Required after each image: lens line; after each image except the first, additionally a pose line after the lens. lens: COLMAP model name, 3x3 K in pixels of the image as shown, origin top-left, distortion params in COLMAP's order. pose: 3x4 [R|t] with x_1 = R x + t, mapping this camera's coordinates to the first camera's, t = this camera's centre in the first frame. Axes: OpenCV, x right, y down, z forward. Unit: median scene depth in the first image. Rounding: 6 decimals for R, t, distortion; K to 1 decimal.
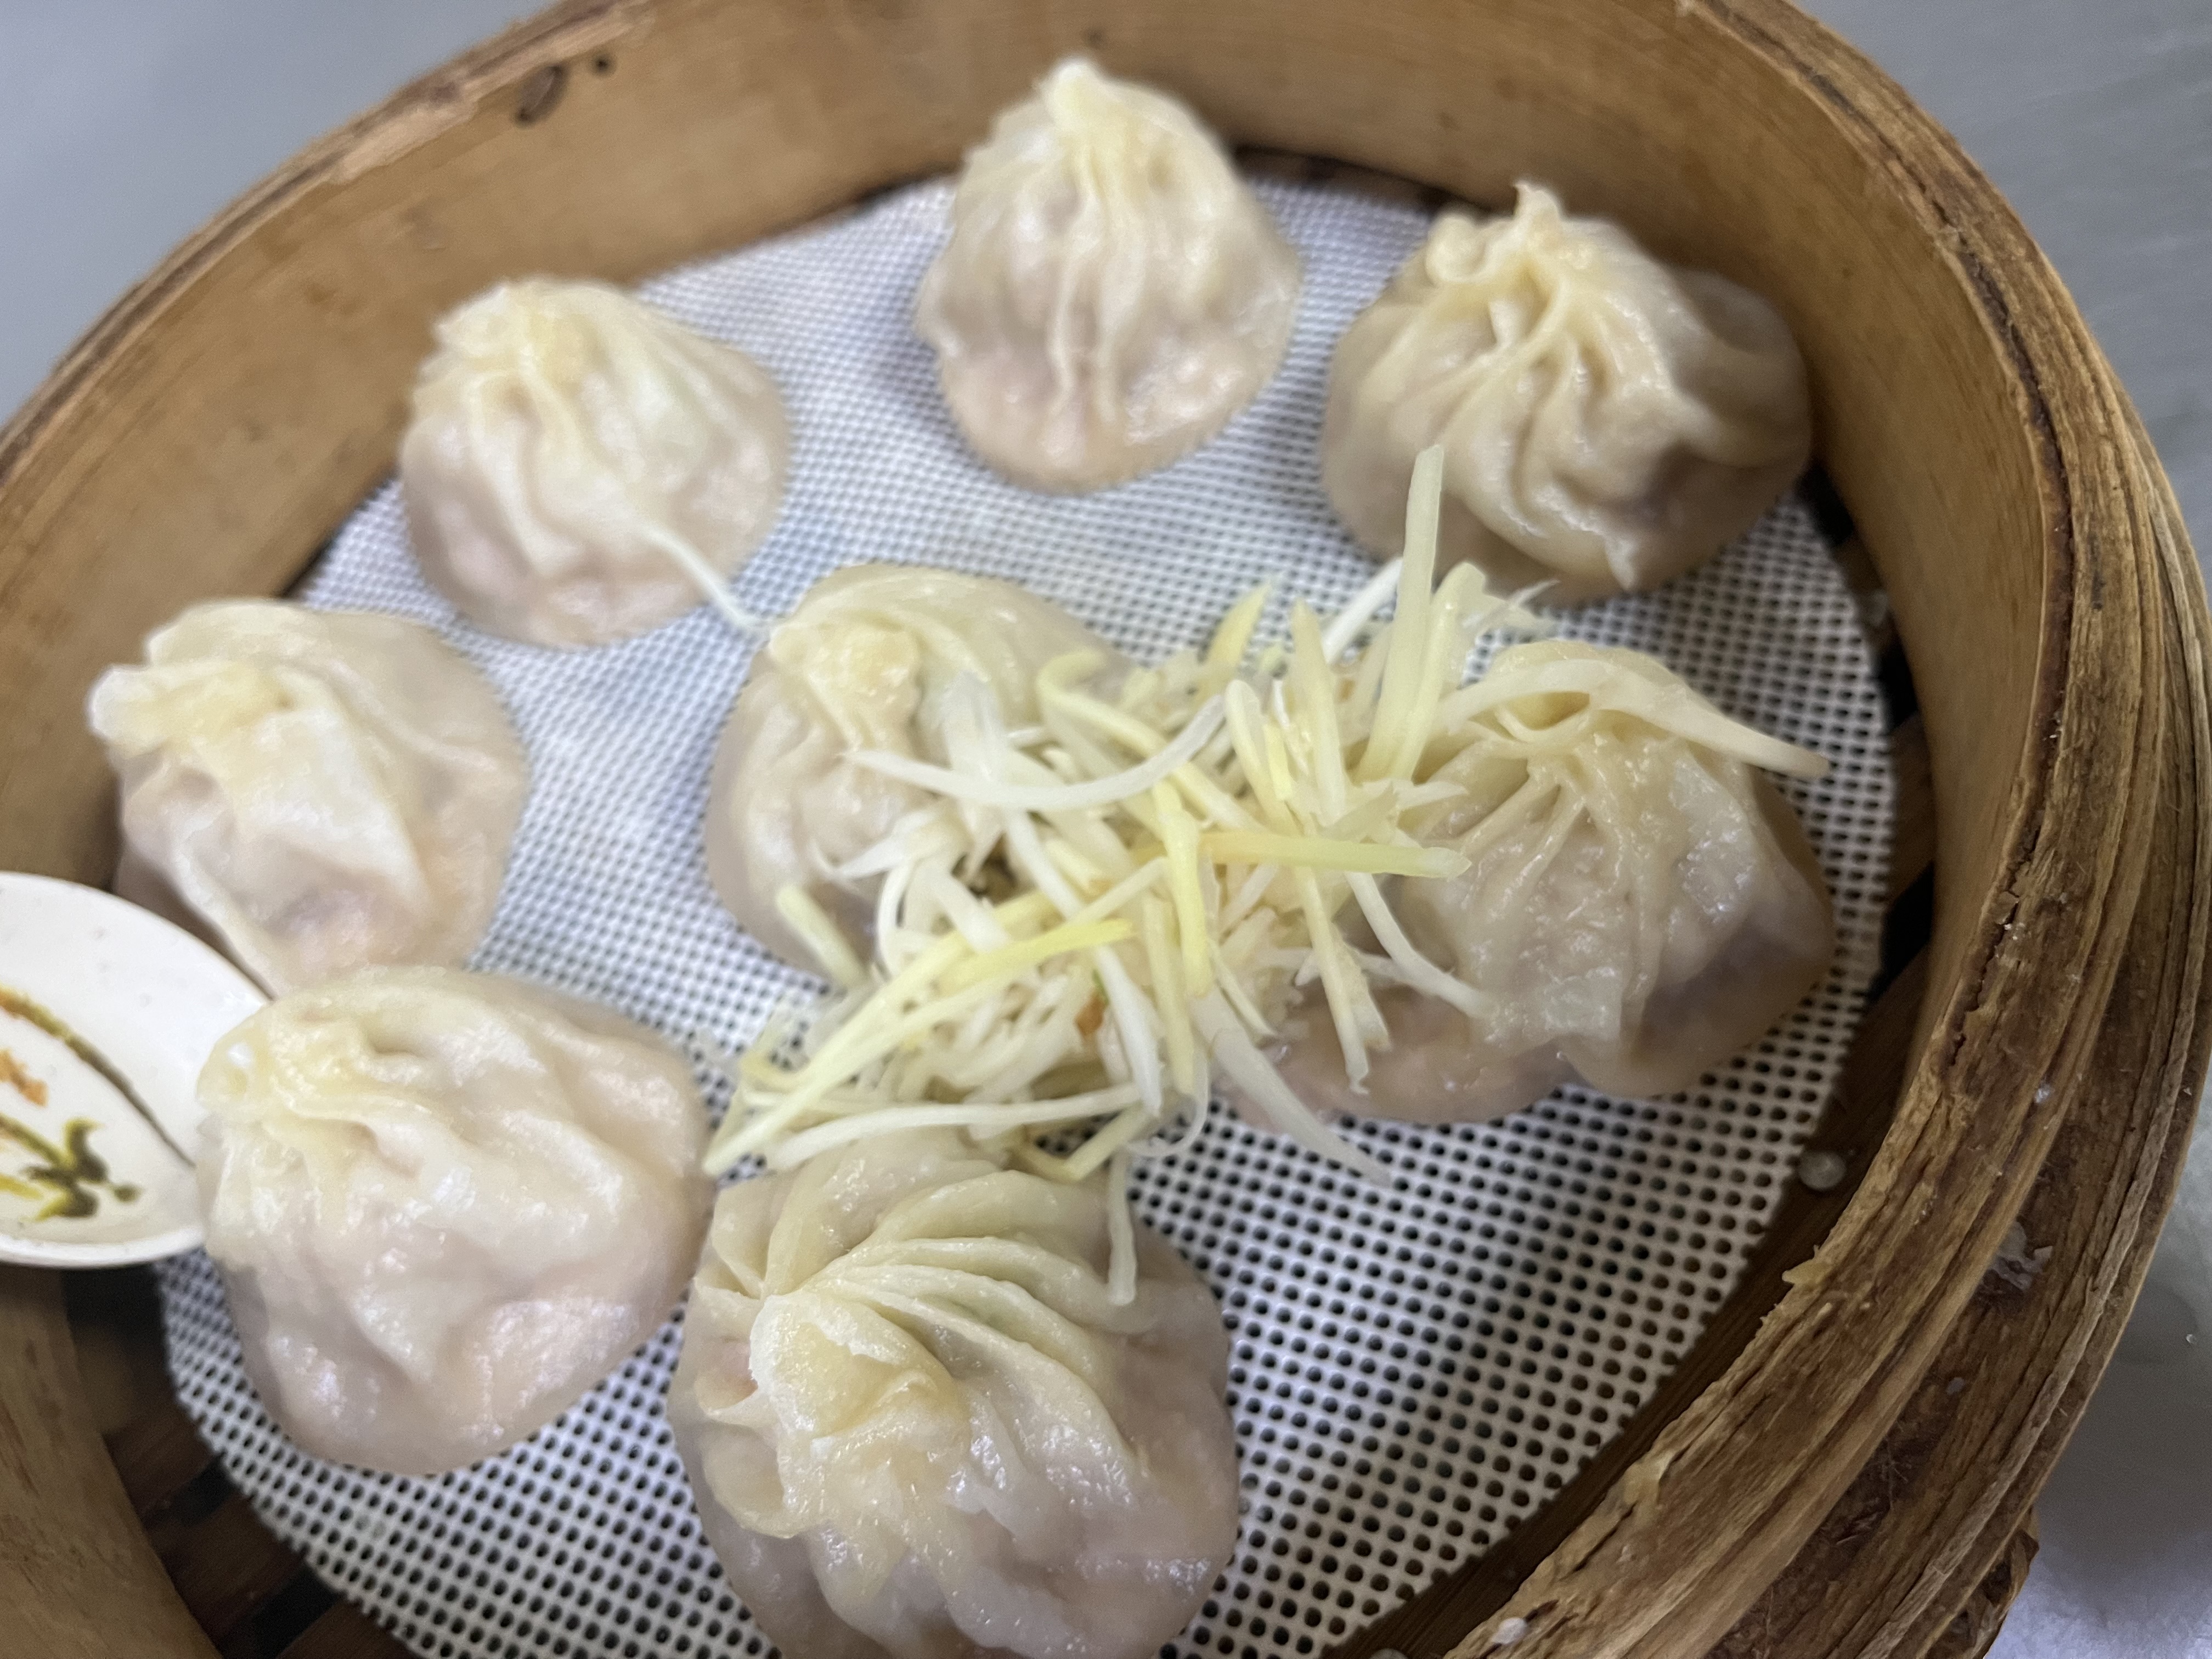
lens RADIAL K [[1747.0, 0, 1096.6], [0, 1747.0, 846.7], [0, 0, 1]] dist [-0.036249, -0.014038]
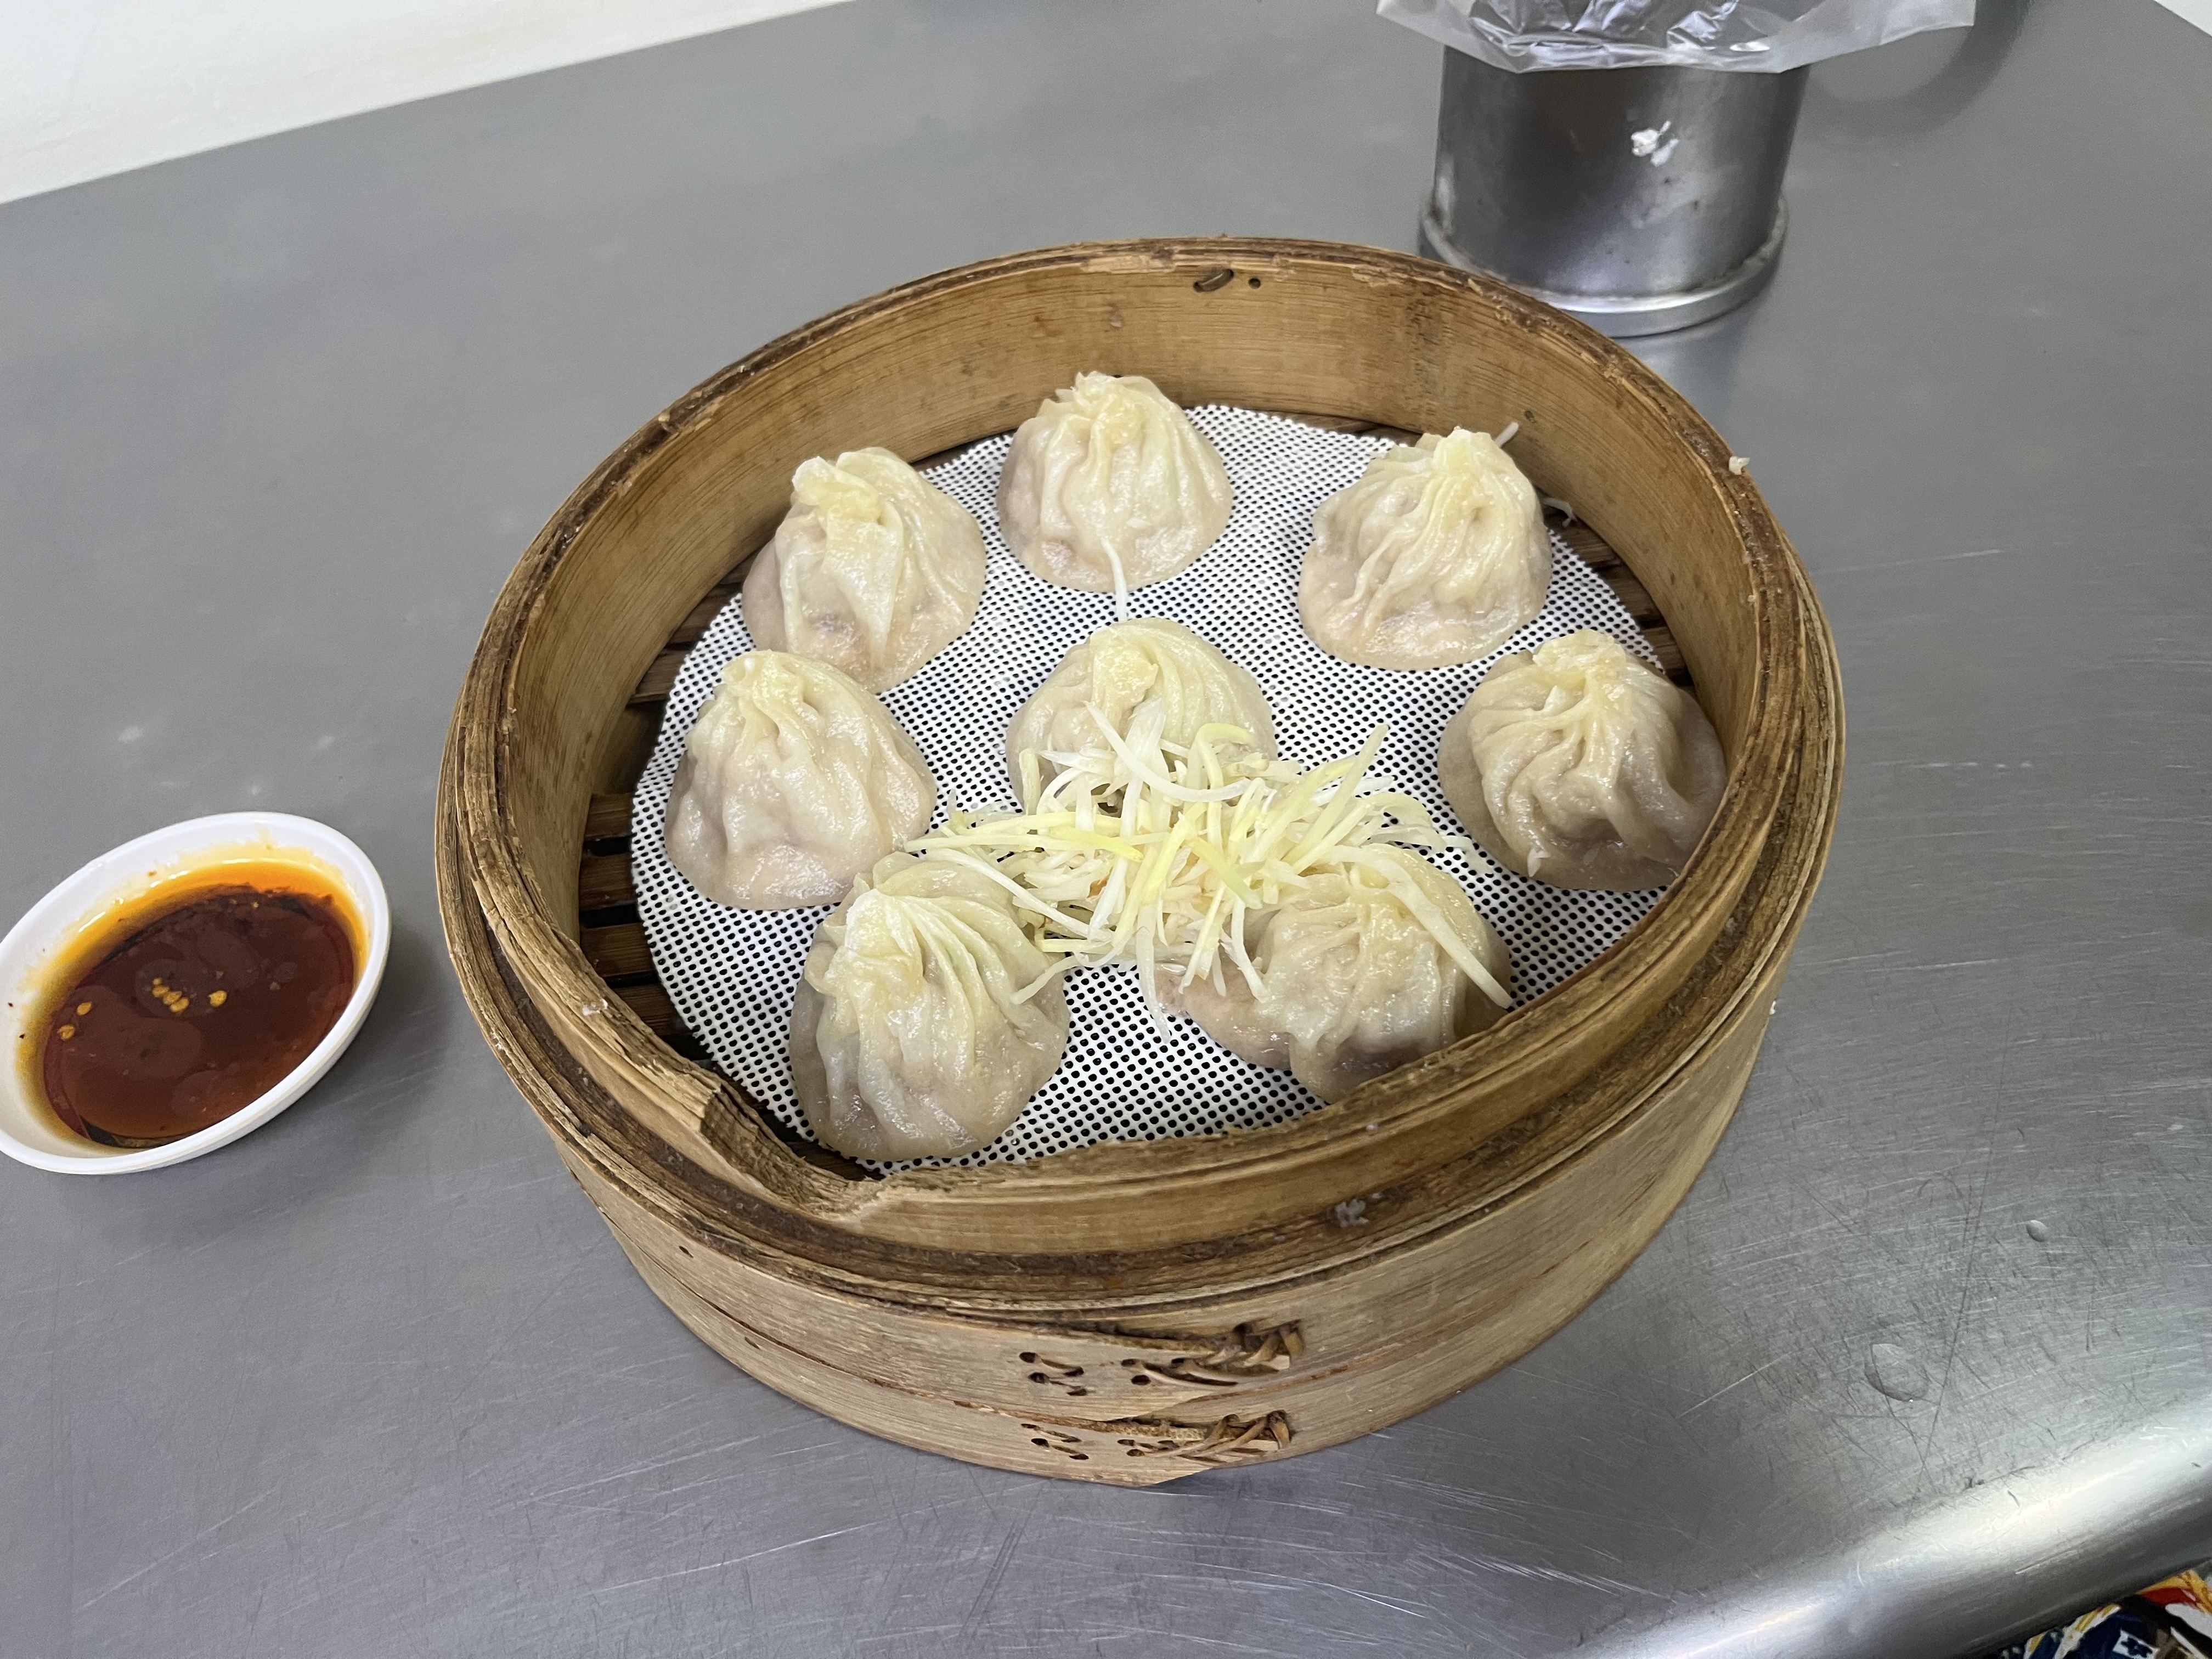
lens RADIAL K [[1747.0, 0, 1115.2], [0, 1747.0, 829.2], [0, 0, 1]] dist [-0.036249, -0.014038]
pose [[0.791440, 0.550995, -0.264626, 0.439397], [-0.555039, 0.829165, 0.066455, -0.082016], [0.256035, 0.094283, 0.962059, -0.755046]]
